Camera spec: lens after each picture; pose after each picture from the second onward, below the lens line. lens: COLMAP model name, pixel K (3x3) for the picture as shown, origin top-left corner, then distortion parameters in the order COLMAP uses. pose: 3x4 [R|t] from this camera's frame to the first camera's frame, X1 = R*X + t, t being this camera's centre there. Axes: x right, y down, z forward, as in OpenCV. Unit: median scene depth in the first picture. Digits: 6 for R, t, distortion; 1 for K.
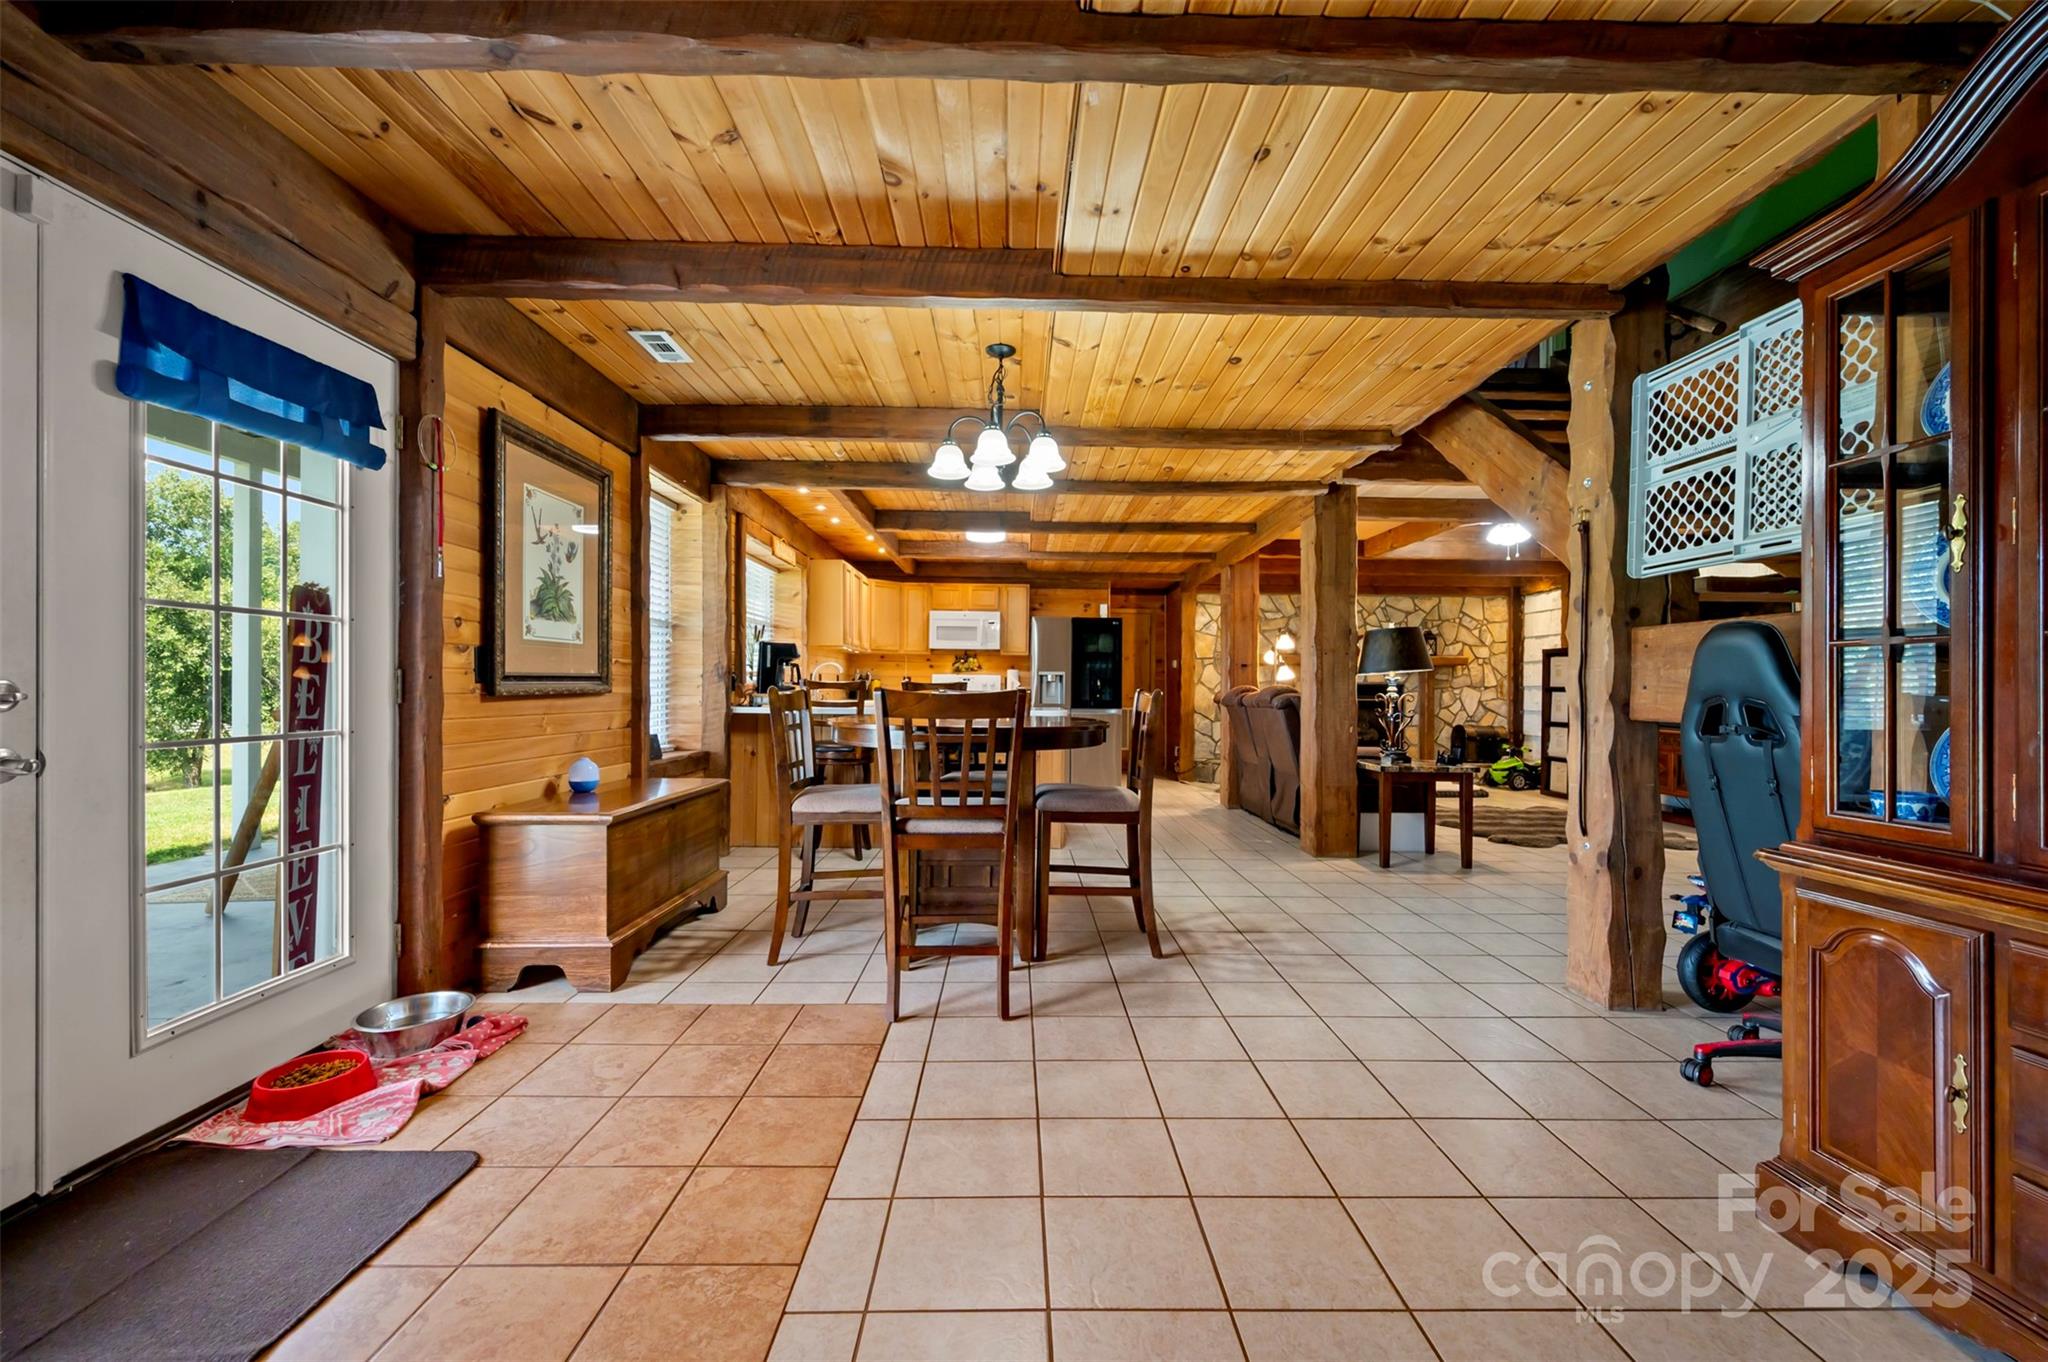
lens RADIAL K [[804.9, 0, 1034.8], [0, 804.9, 687.0], [0, 0, 1]] dist [-0.002067, -0.000180]
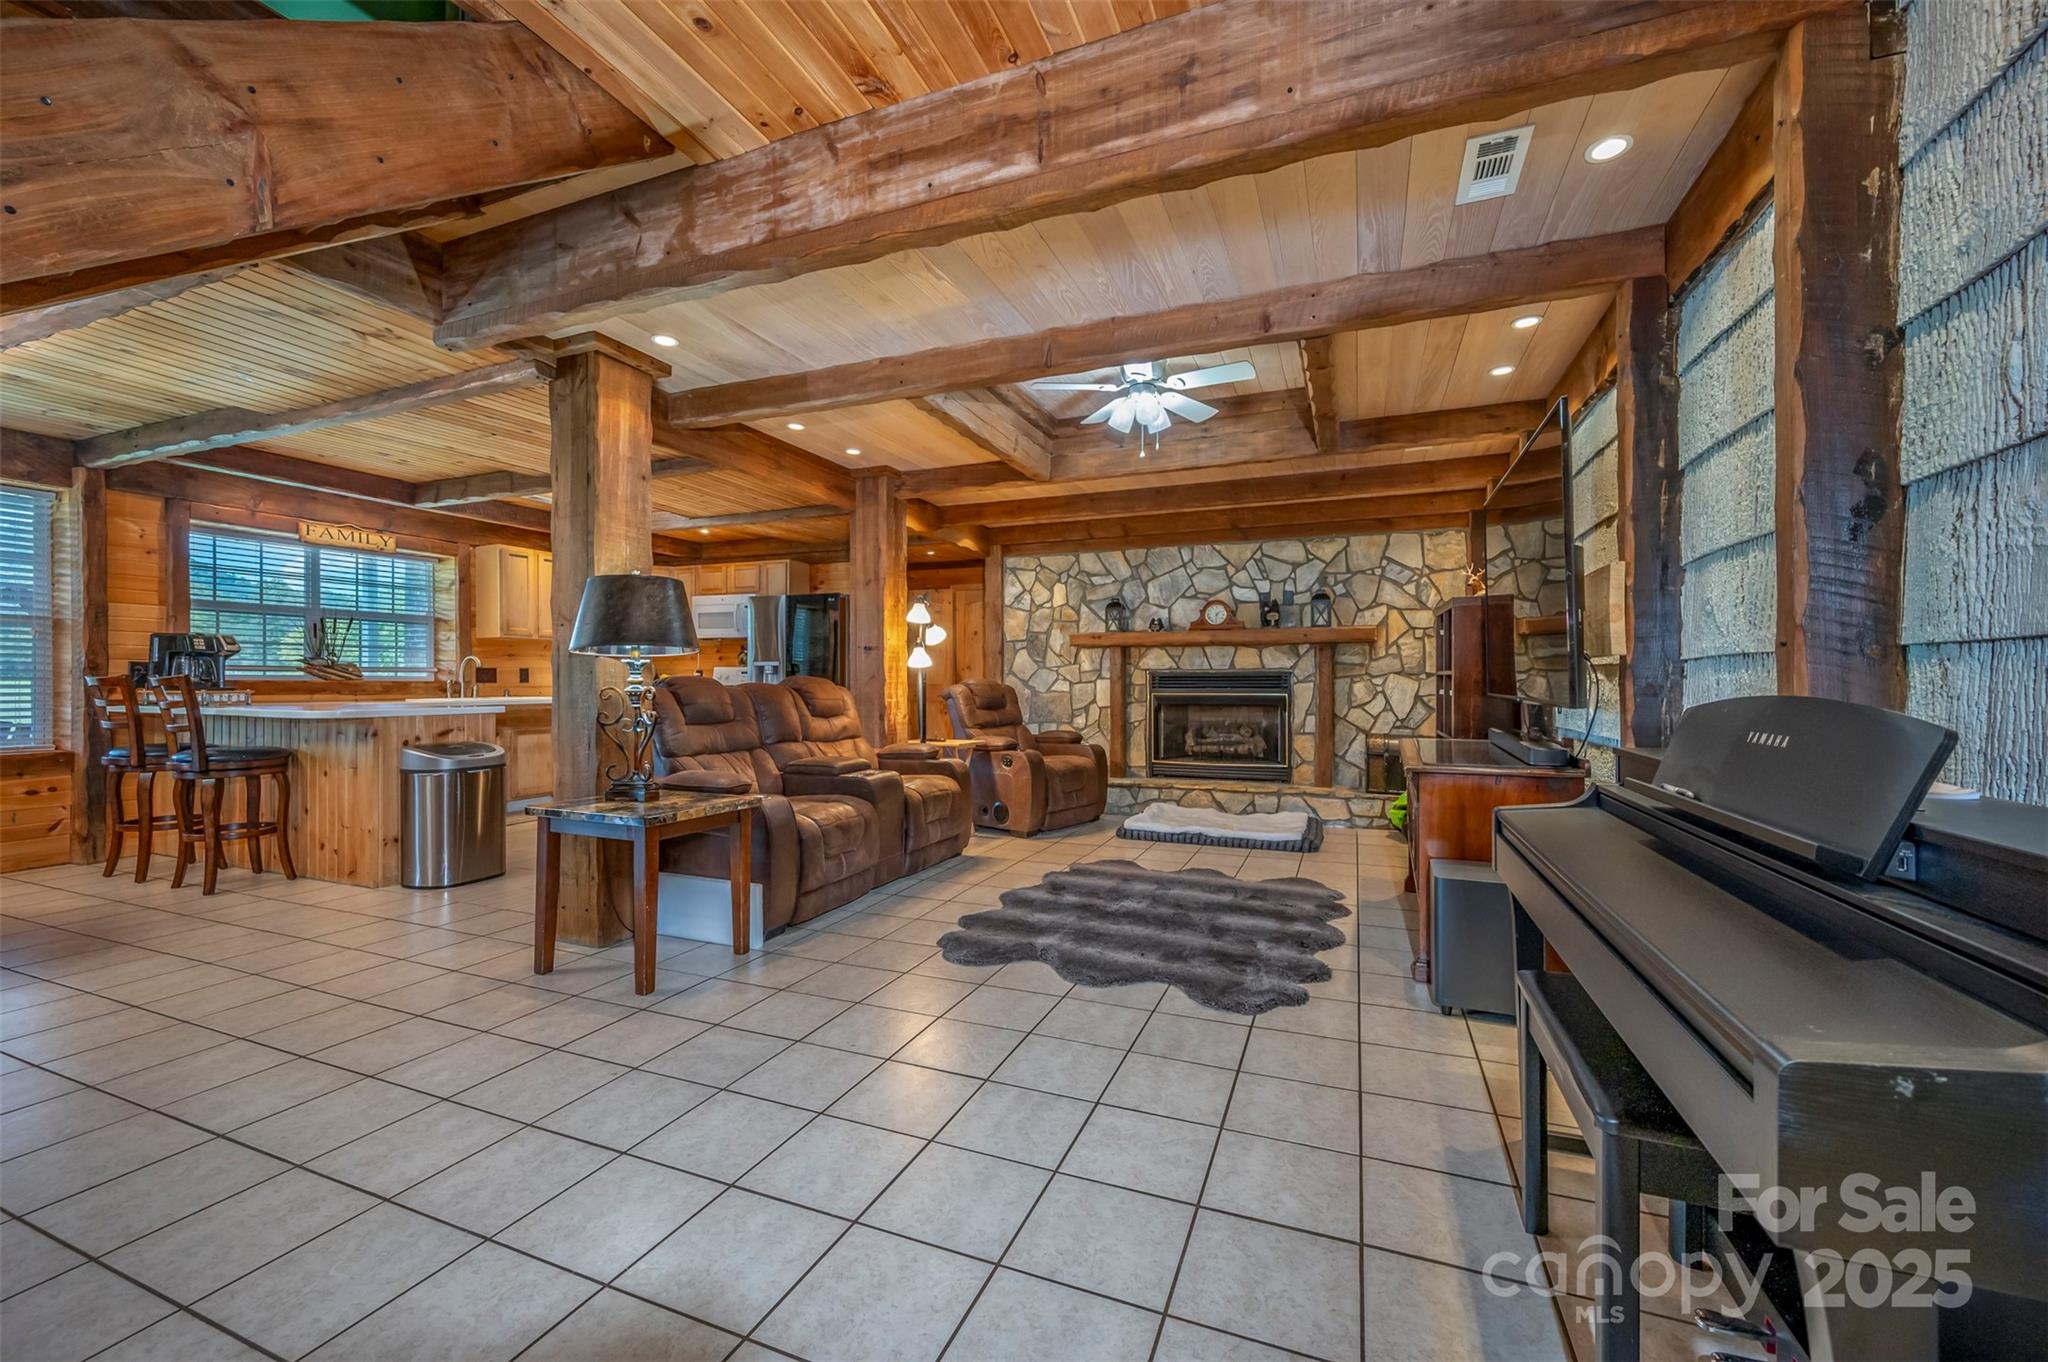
lens RADIAL K [[804.9, 0, 1027.1], [0, 804.9, 684.0], [0, 0, 1]] dist [-0.002067, -0.000180]
pose [[0.922137, -0.008664, -0.386765, 0.515343], [0.007229, 0.999961, -0.005166, 0.009113], [0.386795, 0.001968, 0.922164, 0.297409]]
